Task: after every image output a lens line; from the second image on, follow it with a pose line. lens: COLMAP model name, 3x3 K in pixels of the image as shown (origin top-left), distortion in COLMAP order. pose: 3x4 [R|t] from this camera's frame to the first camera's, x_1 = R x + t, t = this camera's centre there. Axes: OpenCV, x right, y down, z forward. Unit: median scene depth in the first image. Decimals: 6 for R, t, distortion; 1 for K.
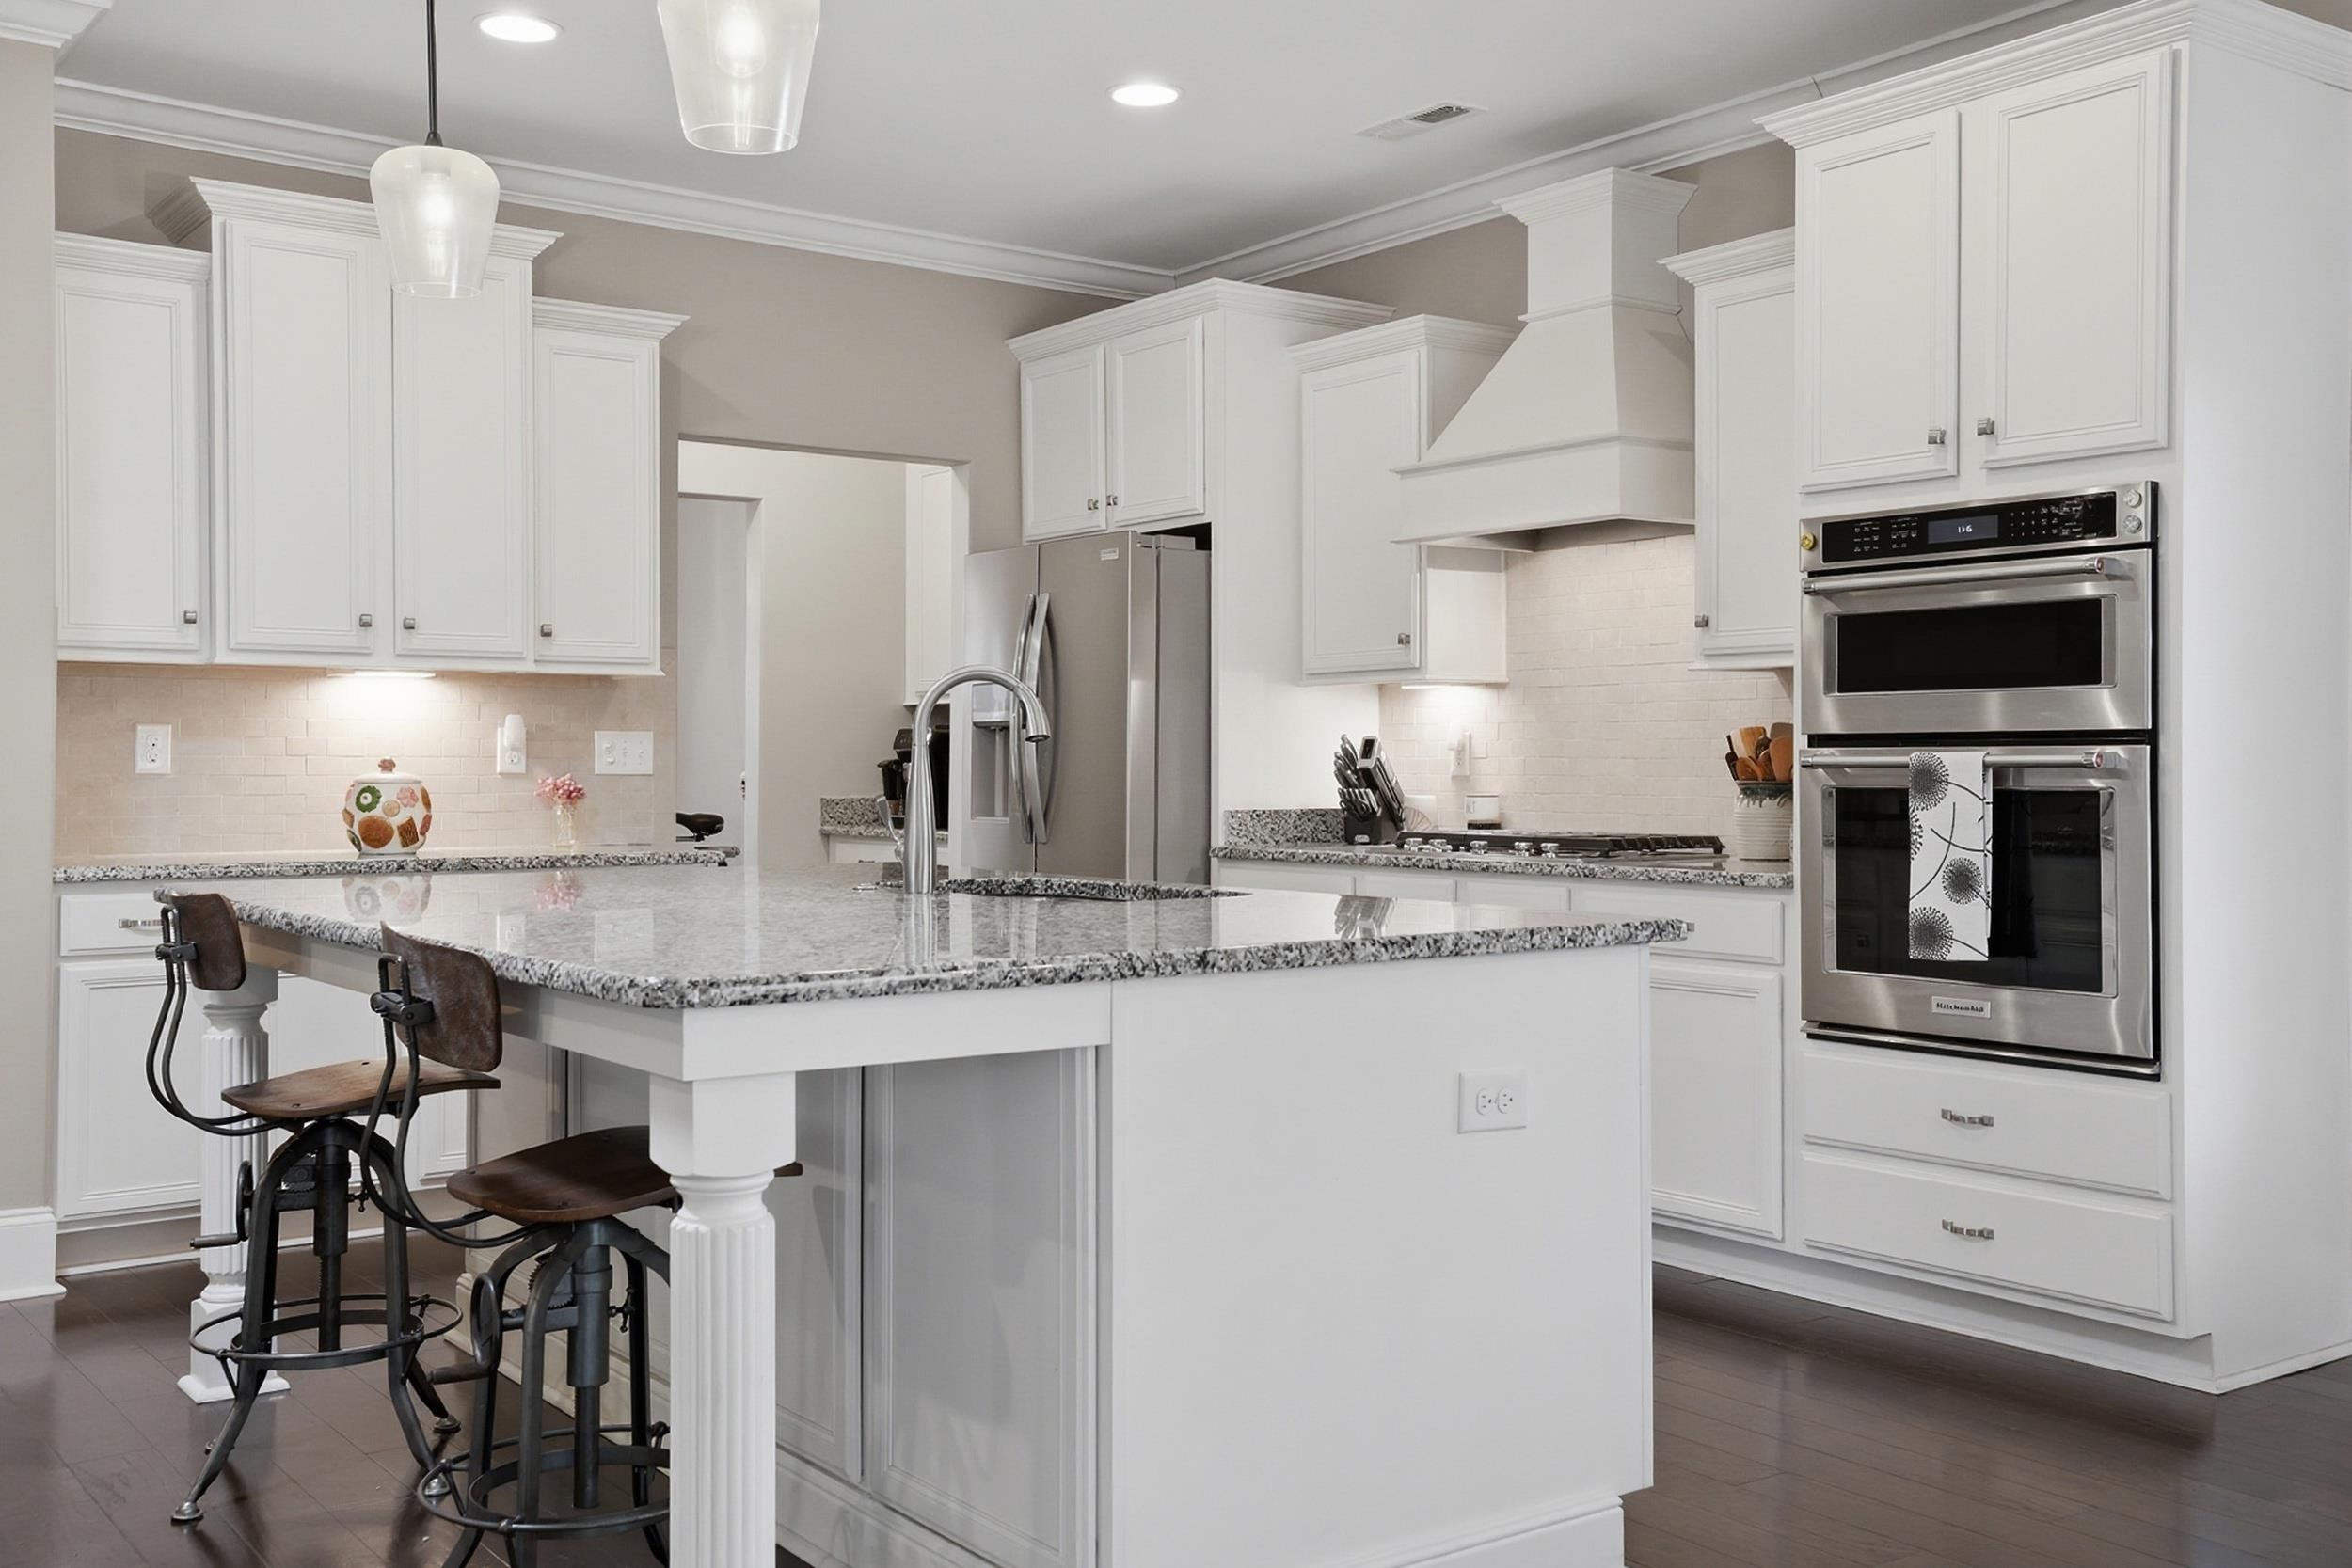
lens RADIAL K [[2461.1, 0, 1176.0], [0, 2461.1, 784.0], [0, 0, 1]] dist [0.002696, 0.001518]
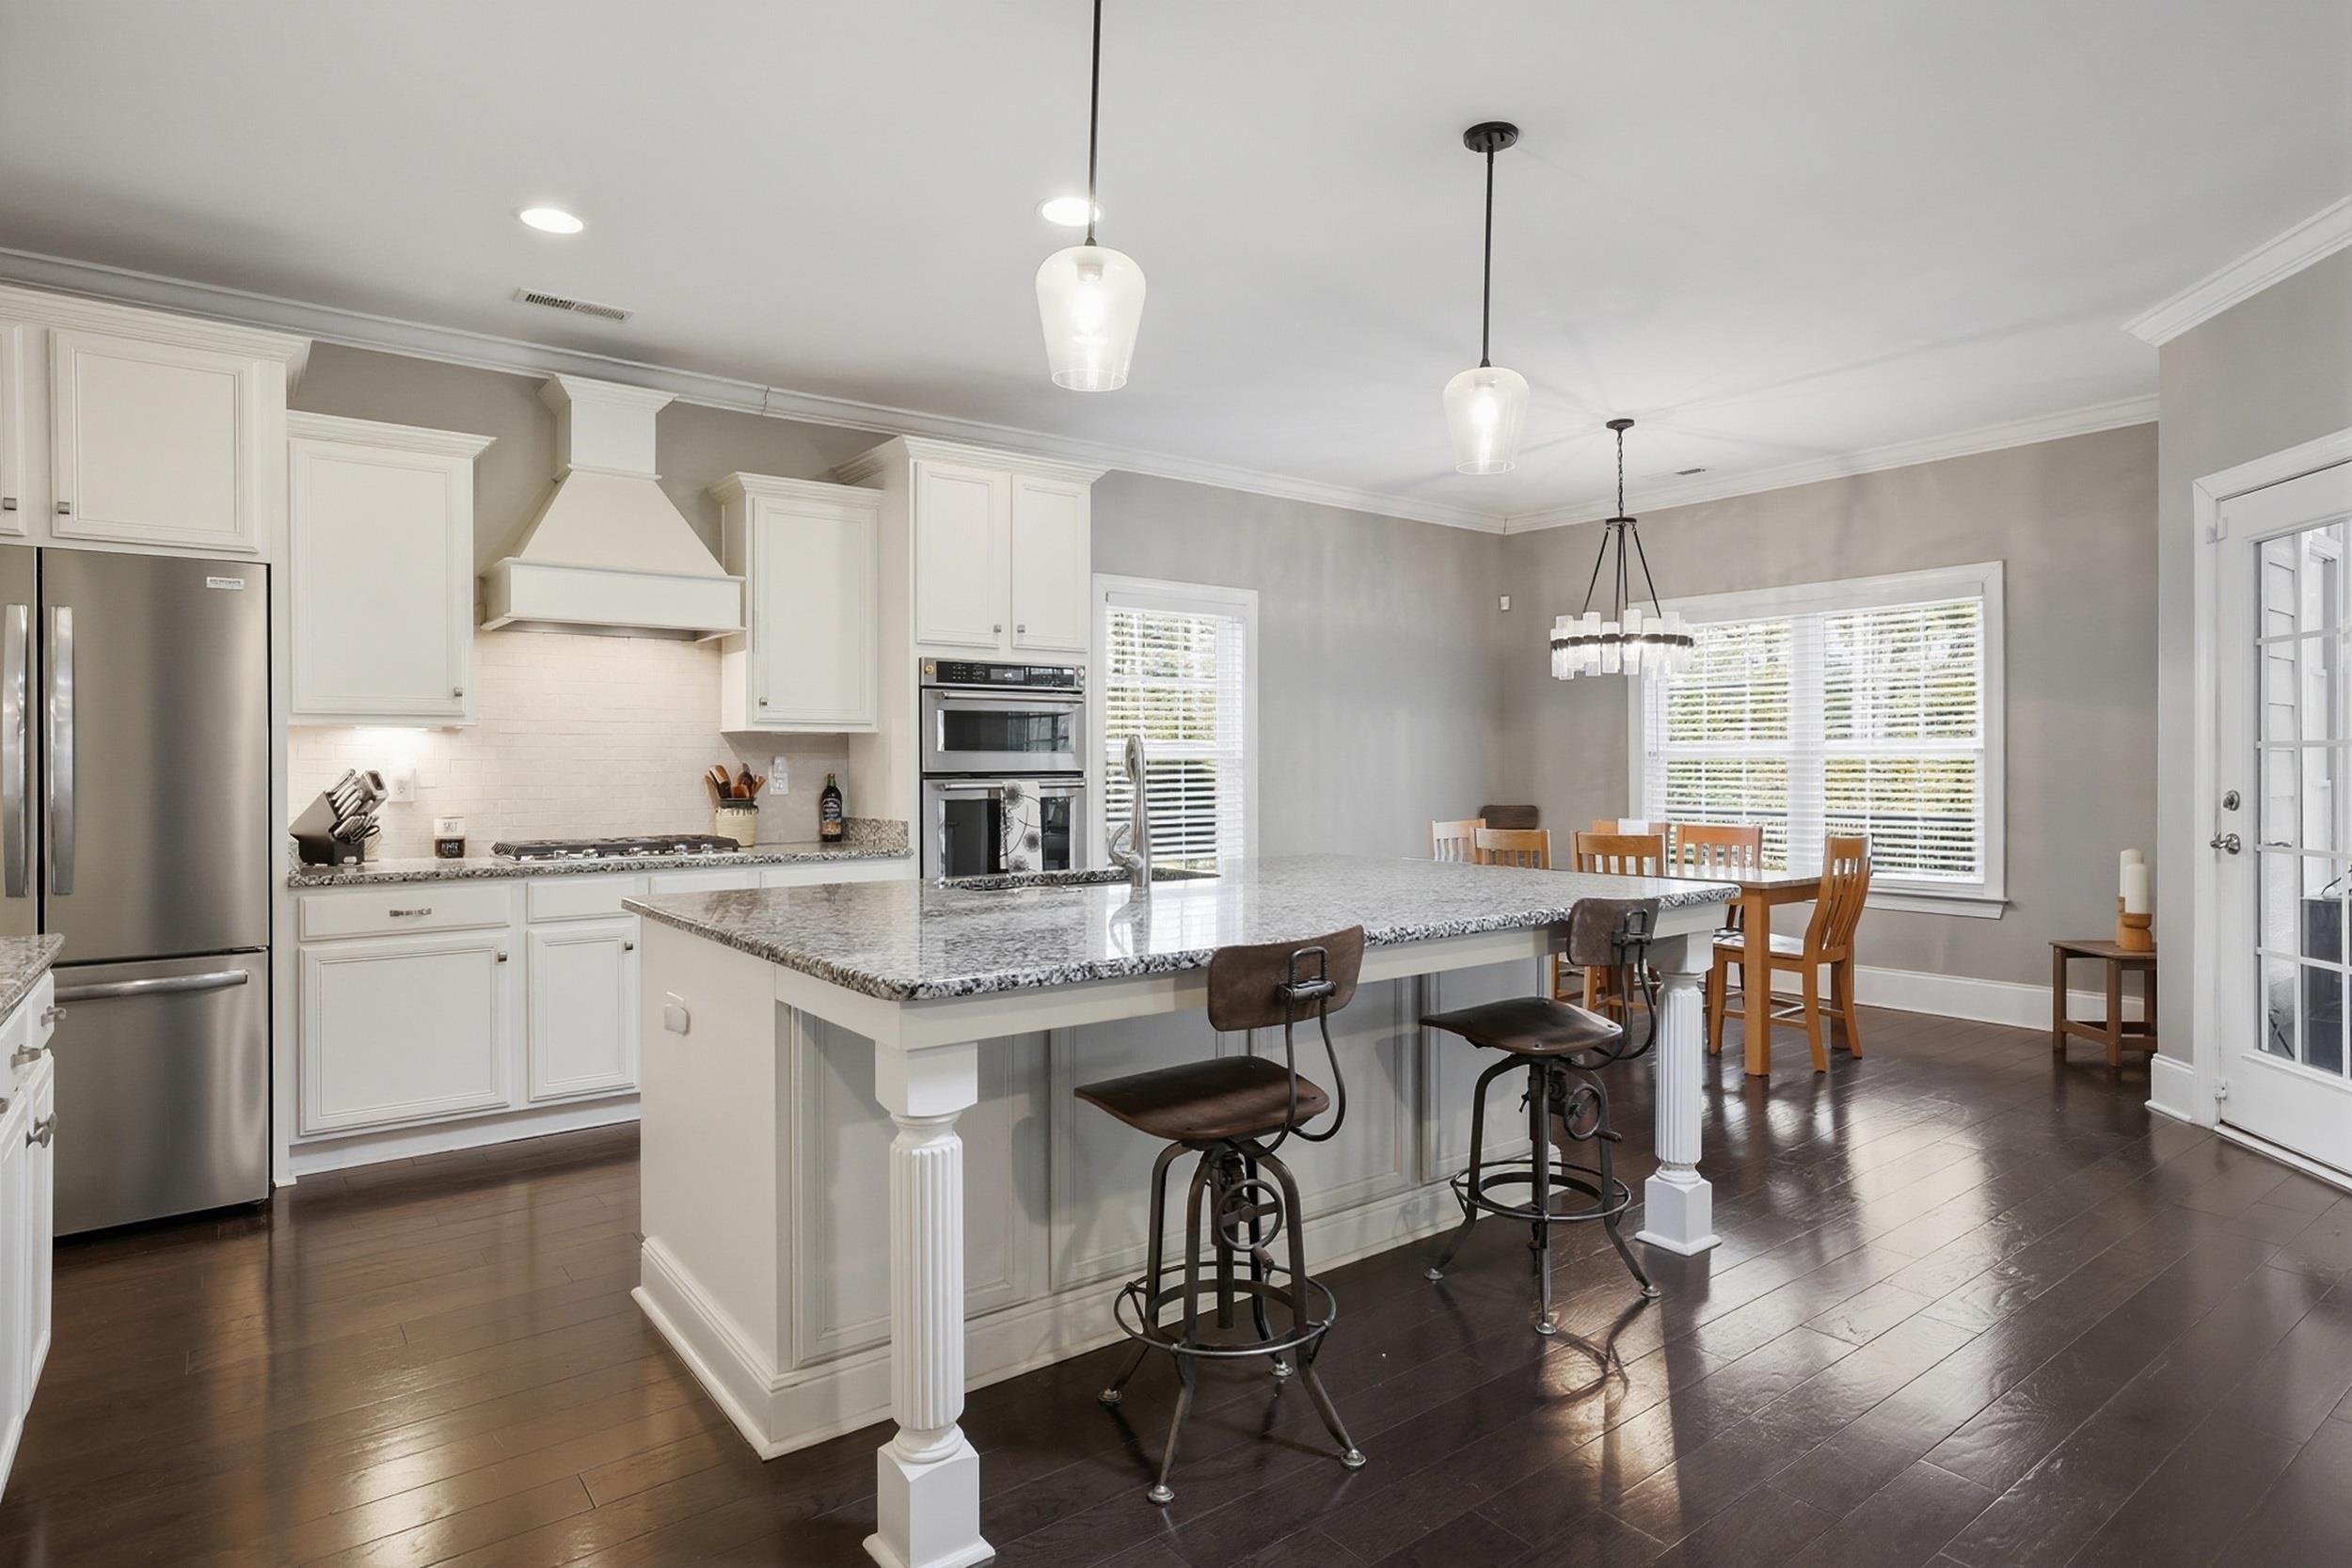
lens RADIAL K [[1294.1, 0, 1176.0], [0, 1294.1, 784.0], [0, 0, 1]] dist [-0.016430, -0.000183]
pose [[-0.079086, -0.010733, 0.996810, -0.780895], [0.013441, 0.999840, 0.011832, -0.021429], [-0.996777, 0.014334, -0.078929, 0.934022]]
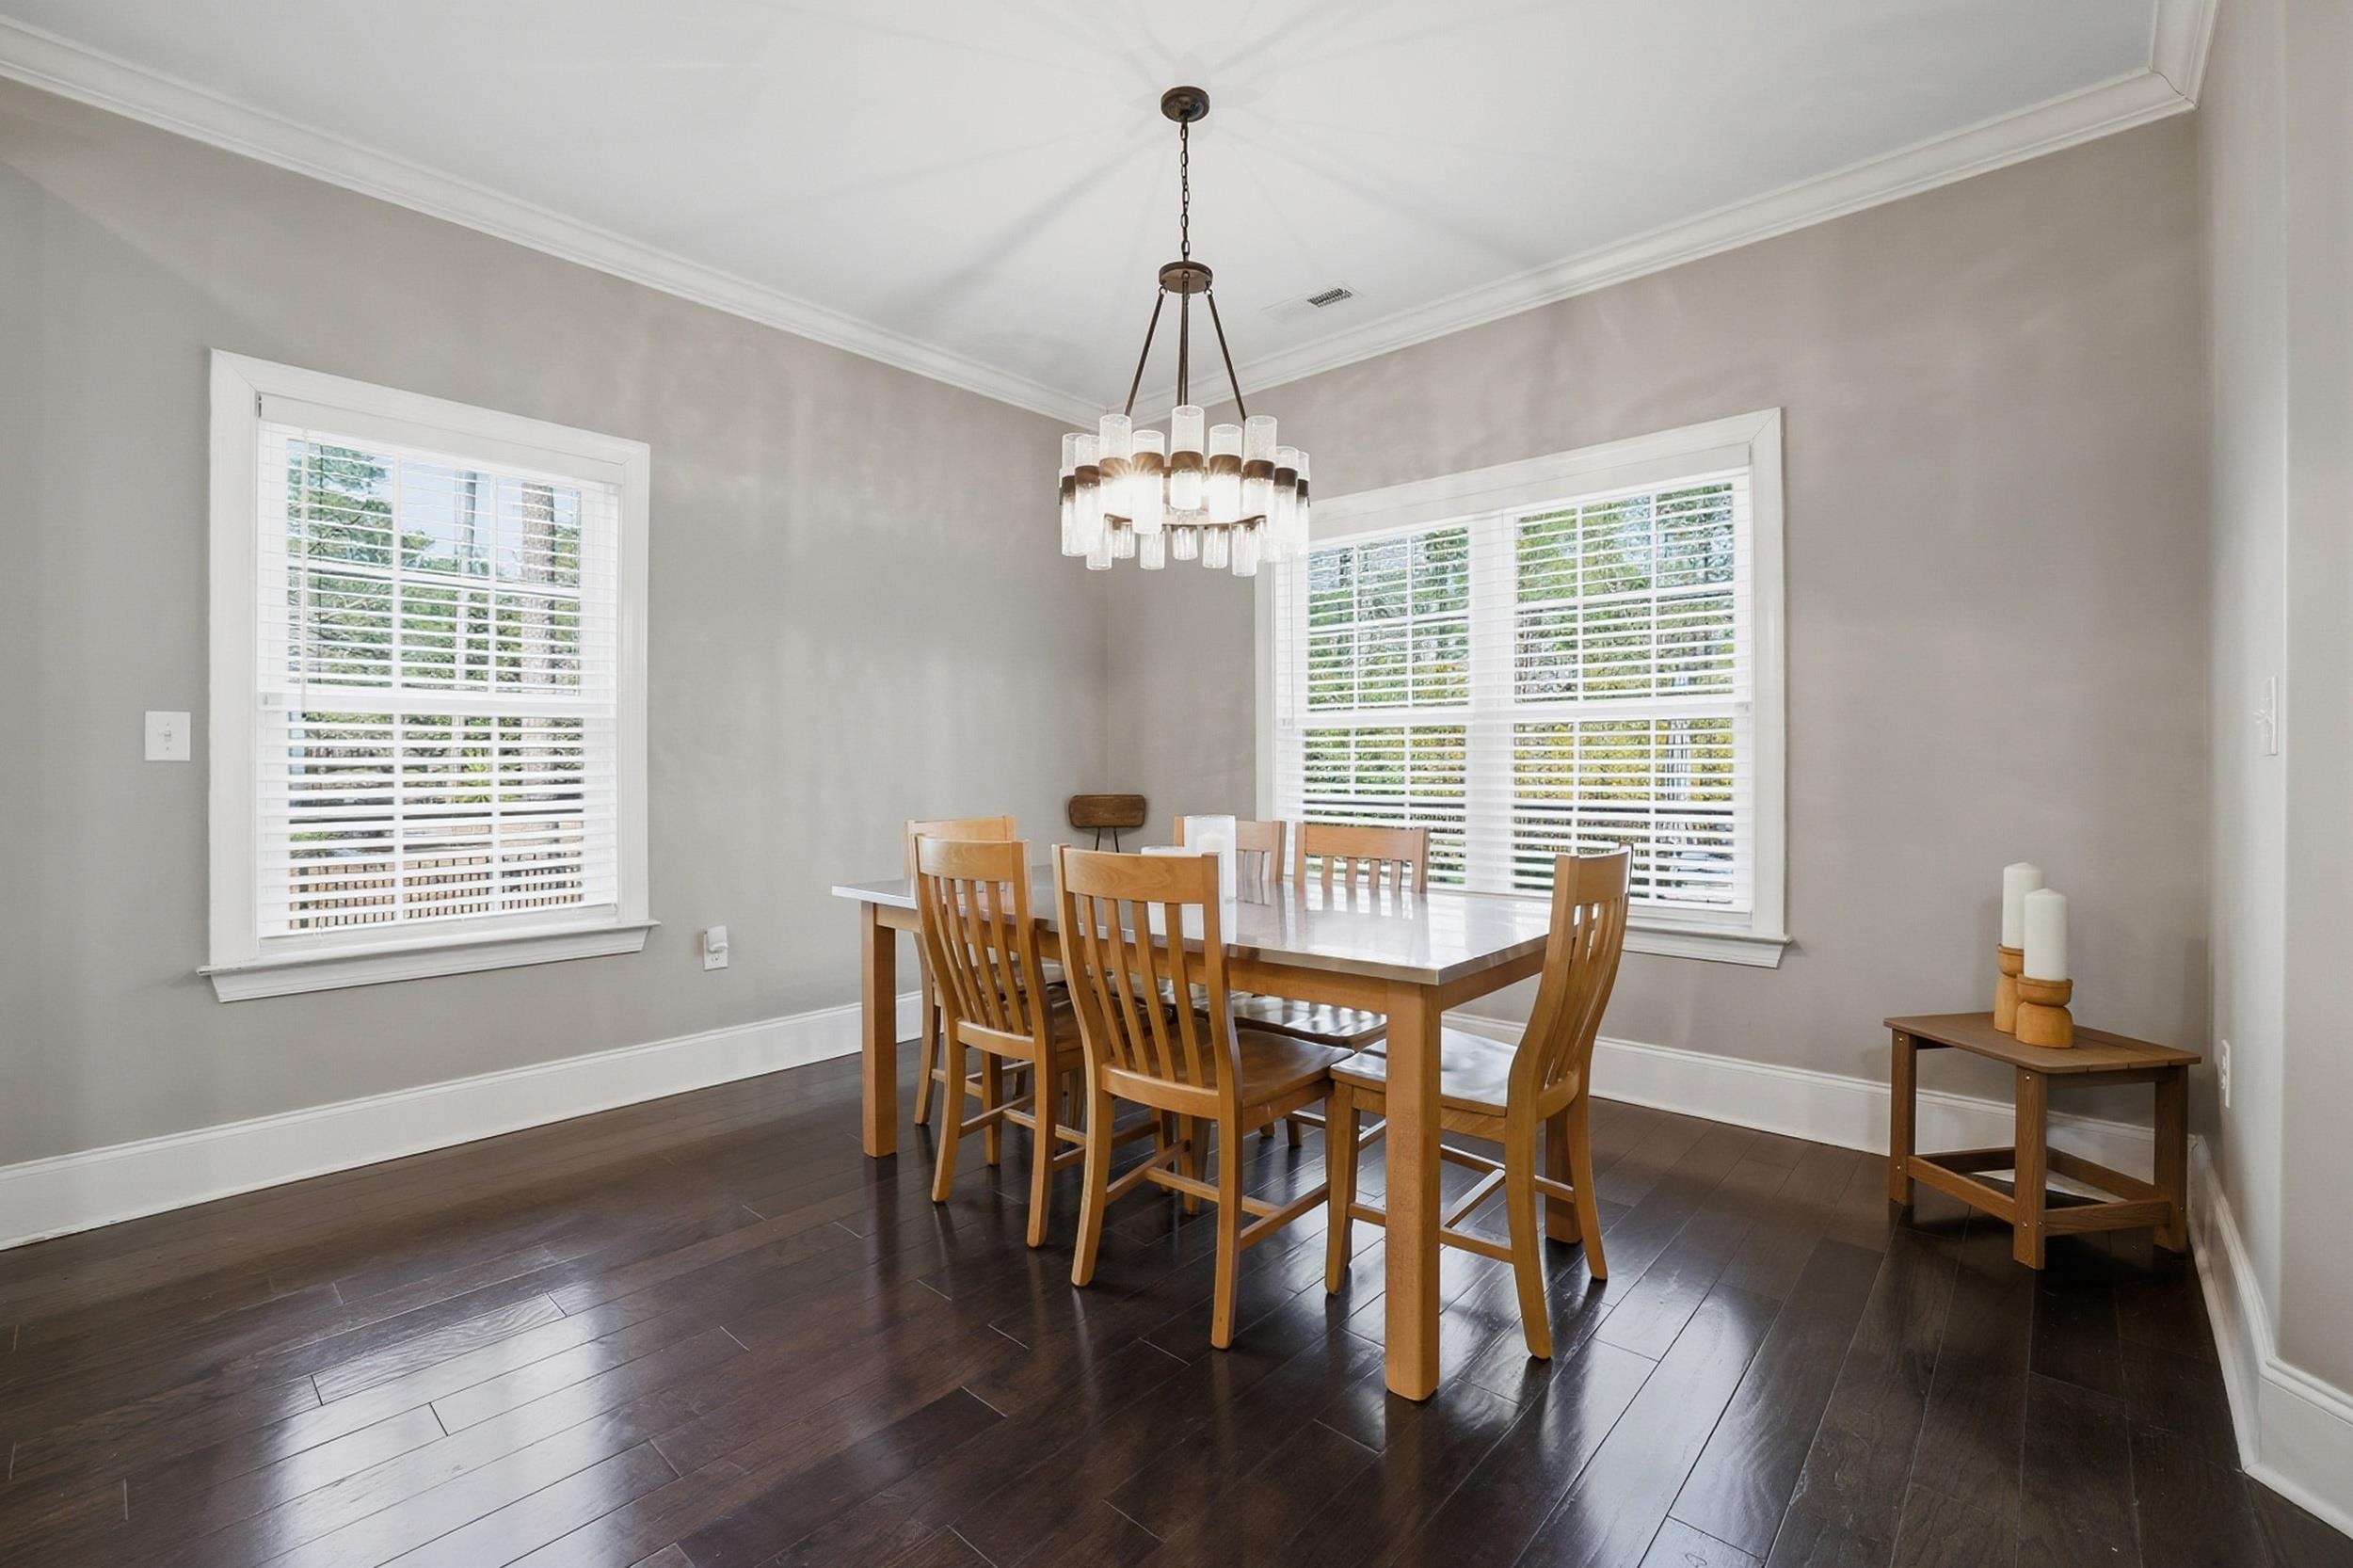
lens RADIAL K [[1011.0, 0, 1176.5], [0, 1011.0, 784.0], [0, 0, 1]] dist [-0.041899, 0.000038]
pose [[-0.252126, -0.018493, 0.967518, -0.092102], [0.013100, 0.999661, 0.022521, 0.002837], [-0.967606, 0.018353, -0.251798, 0.548998]]
